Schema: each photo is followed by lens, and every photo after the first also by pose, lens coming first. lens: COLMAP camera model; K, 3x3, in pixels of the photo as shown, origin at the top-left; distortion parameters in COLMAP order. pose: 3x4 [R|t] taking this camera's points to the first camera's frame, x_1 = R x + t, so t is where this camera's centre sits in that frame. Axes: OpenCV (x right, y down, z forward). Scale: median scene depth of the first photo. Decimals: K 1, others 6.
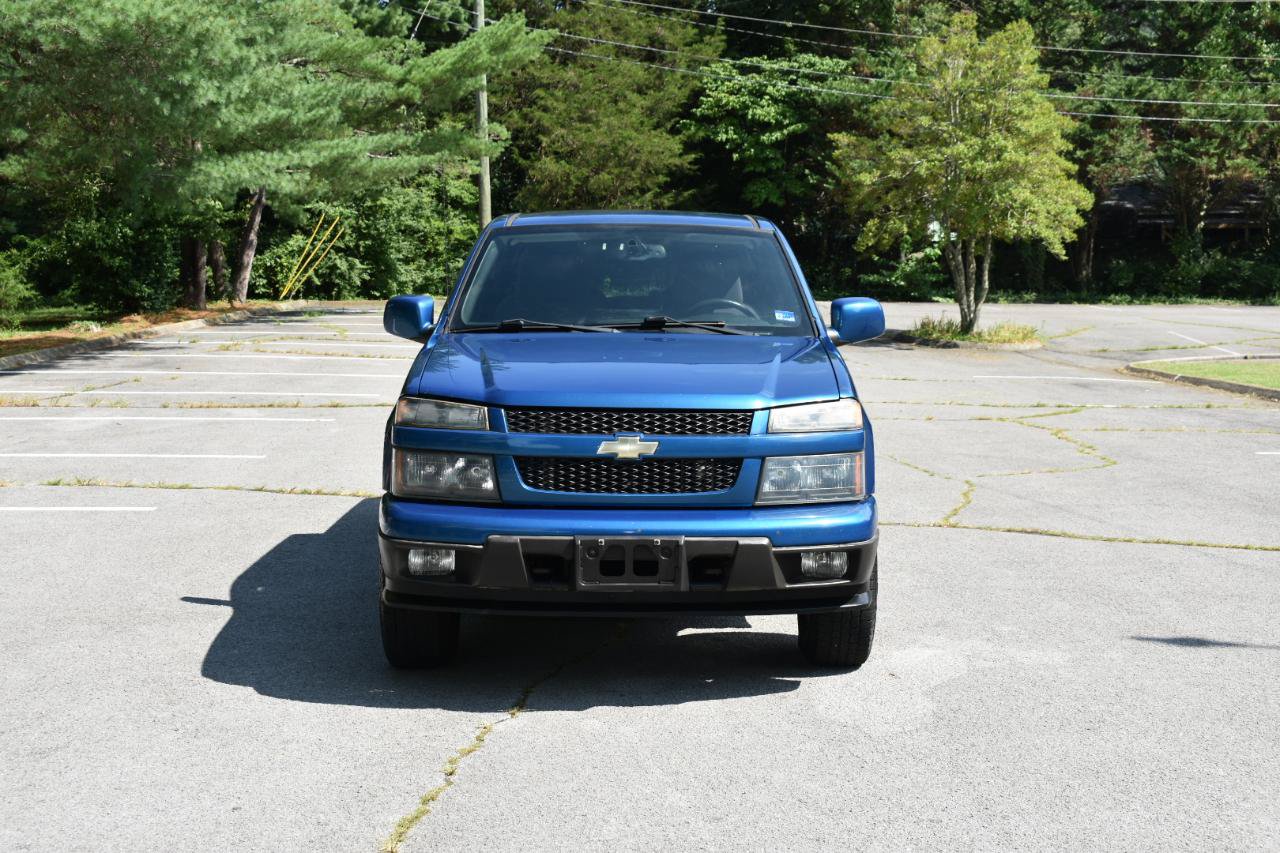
lens RADIAL K [[1771.5, 0, 640.0], [0, 1771.5, 426.5], [0, 0, 1]] dist [-0.002227, -0.060340]
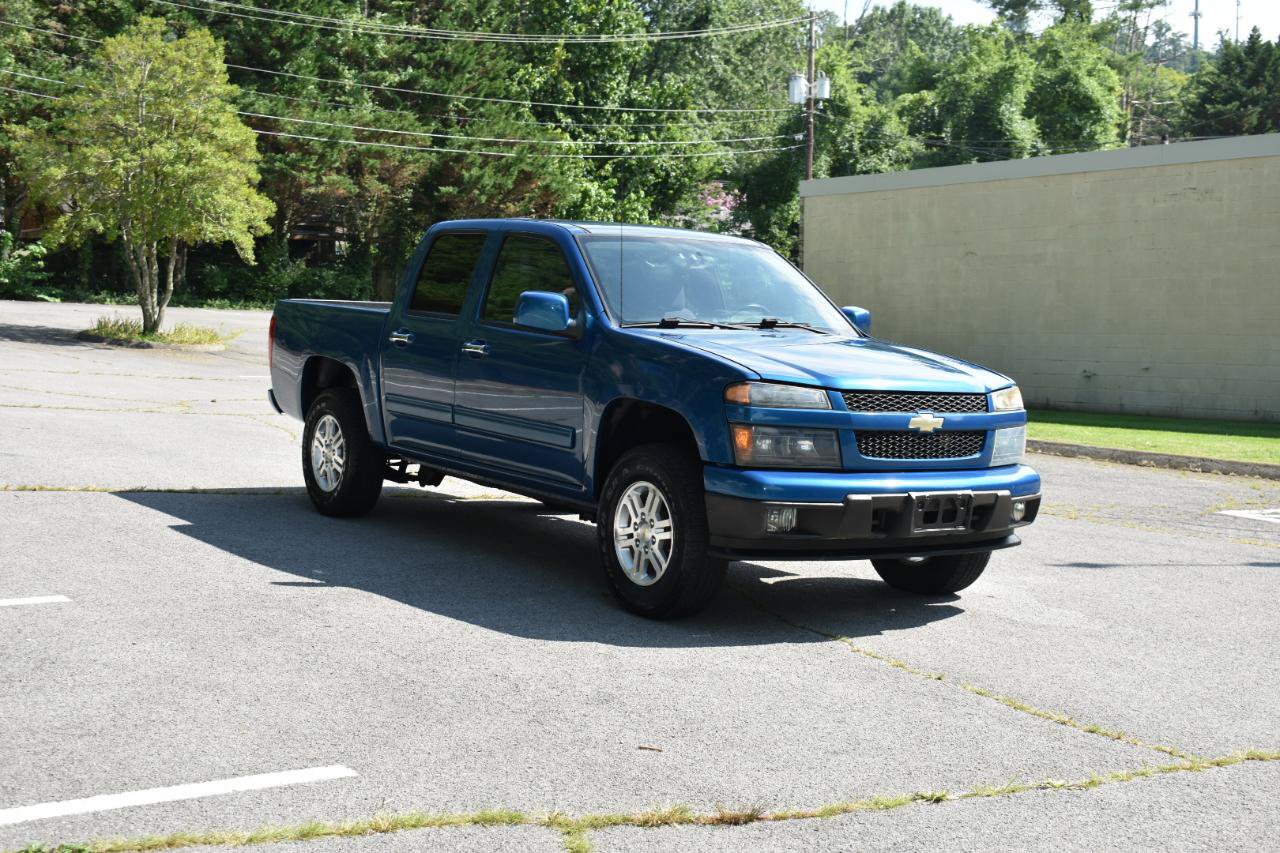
lens RADIAL K [[1771.5, 0, 640.0], [0, 1771.5, 426.5], [0, 0, 1]] dist [-0.002227, -0.060340]
pose [[0.832118, -0.009397, 0.554519, -0.141048], [0.010640, 0.999943, 0.000978, 0.001810], [-0.554496, 0.005086, 0.832171, 0.009405]]
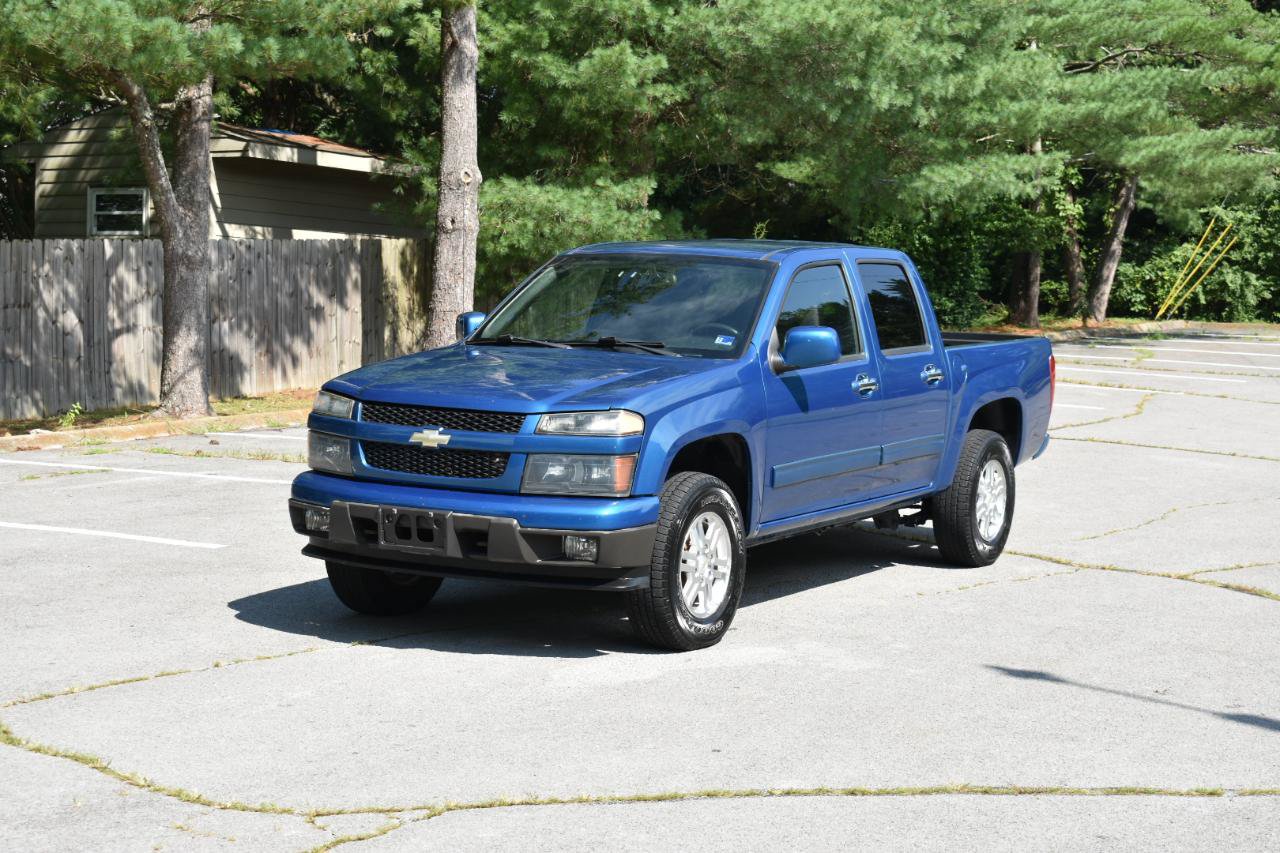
lens RADIAL K [[2170.9, 0, 640.0], [0, 2170.9, 426.5], [0, 0, 1]] dist [0.025457, -0.026379]
pose [[0.865027, 0.057101, -0.498466, 0.140644], [-0.067560, 0.997711, -0.002951, -0.000282], [0.497157, 0.036229, 0.866904, -0.039409]]
